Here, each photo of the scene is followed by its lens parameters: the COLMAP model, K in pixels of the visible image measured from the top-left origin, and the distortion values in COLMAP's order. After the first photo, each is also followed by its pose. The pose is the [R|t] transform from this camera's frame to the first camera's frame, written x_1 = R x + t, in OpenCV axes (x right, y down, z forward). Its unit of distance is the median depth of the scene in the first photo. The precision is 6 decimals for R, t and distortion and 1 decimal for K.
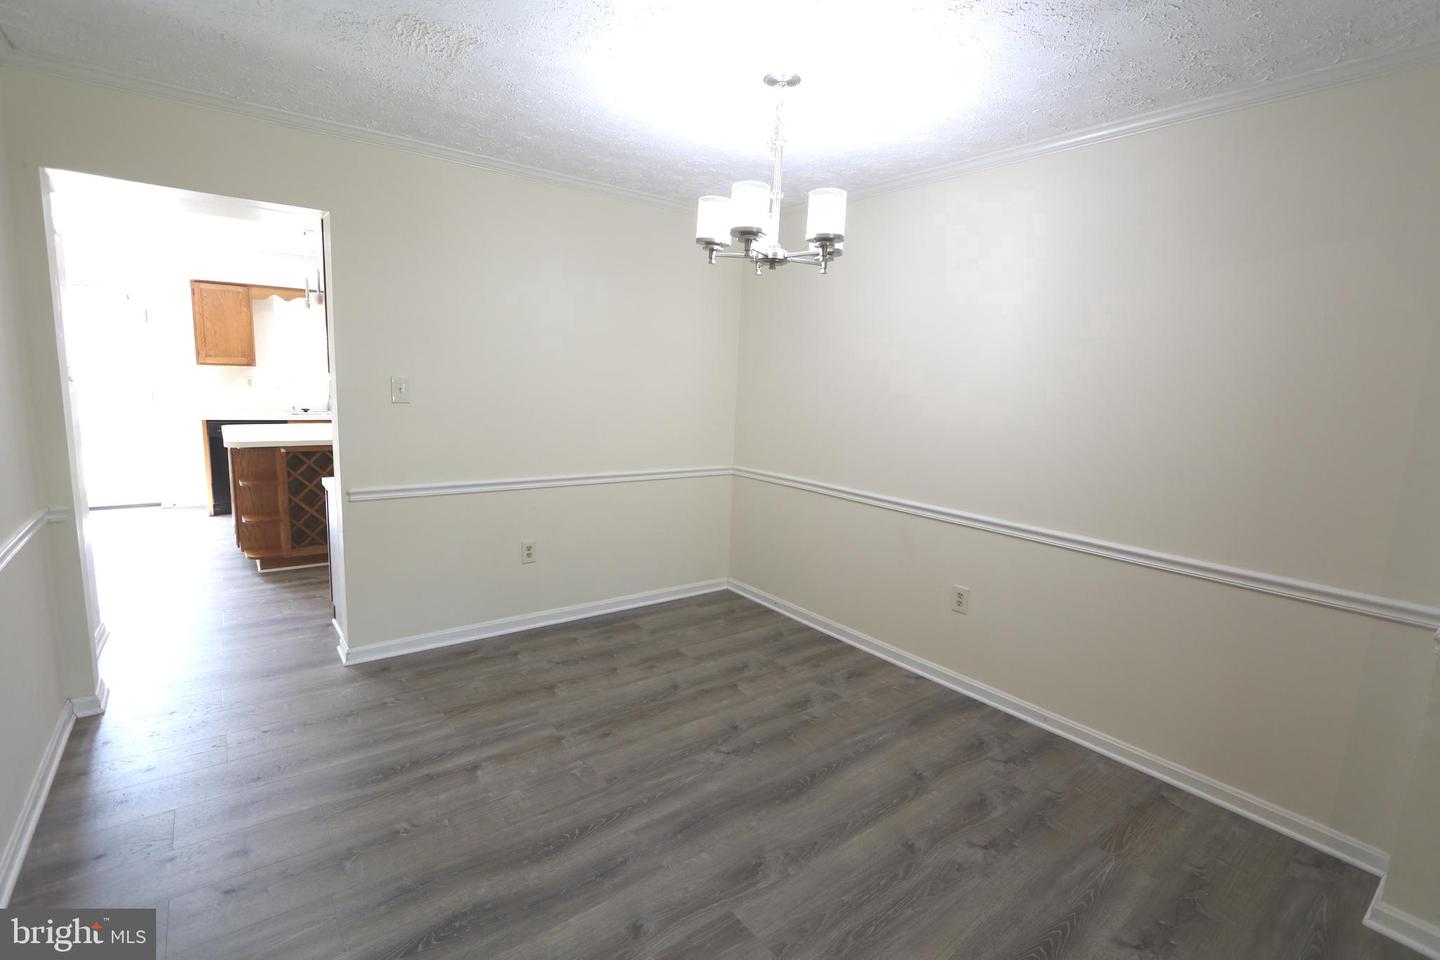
lens RADIAL K [[663.6, 0, 720.2], [0, 663.6, 475.9], [0, 0, 1]] dist [-0.013379, -0.000424]
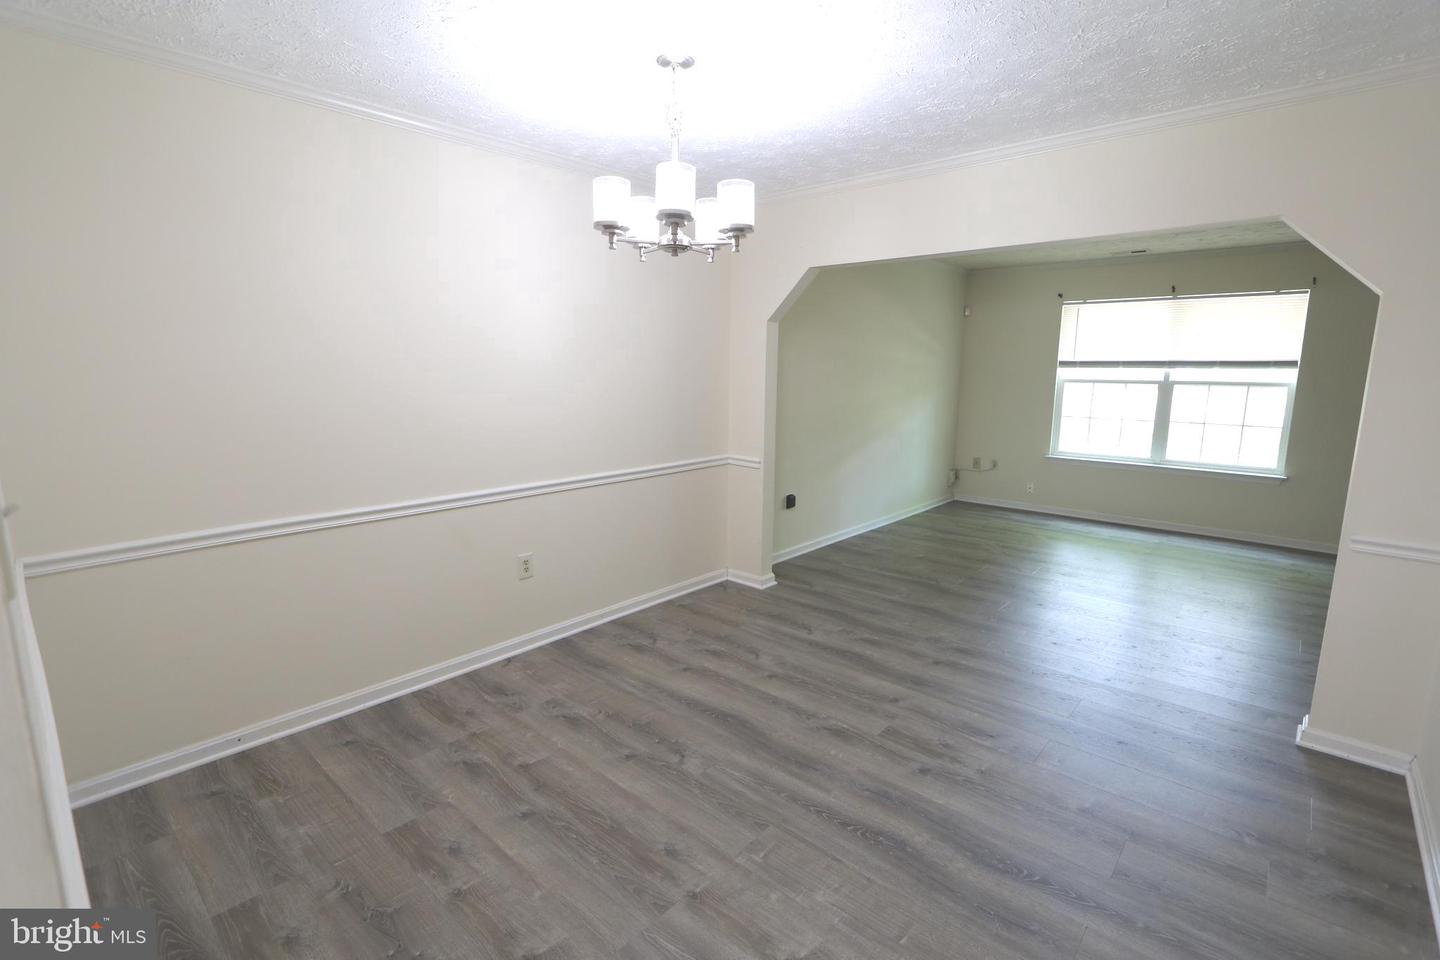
lens RADIAL K [[663.6, 0, 717.0], [0, 663.6, 484.4], [0, 0, 1]] dist [-0.013379, -0.000424]
pose [[-0.182206, -0.215168, 0.959429, -0.798408], [0.129669, 0.961982, 0.240366, -0.180941], [-0.974673, 0.168204, -0.147378, 0.972151]]
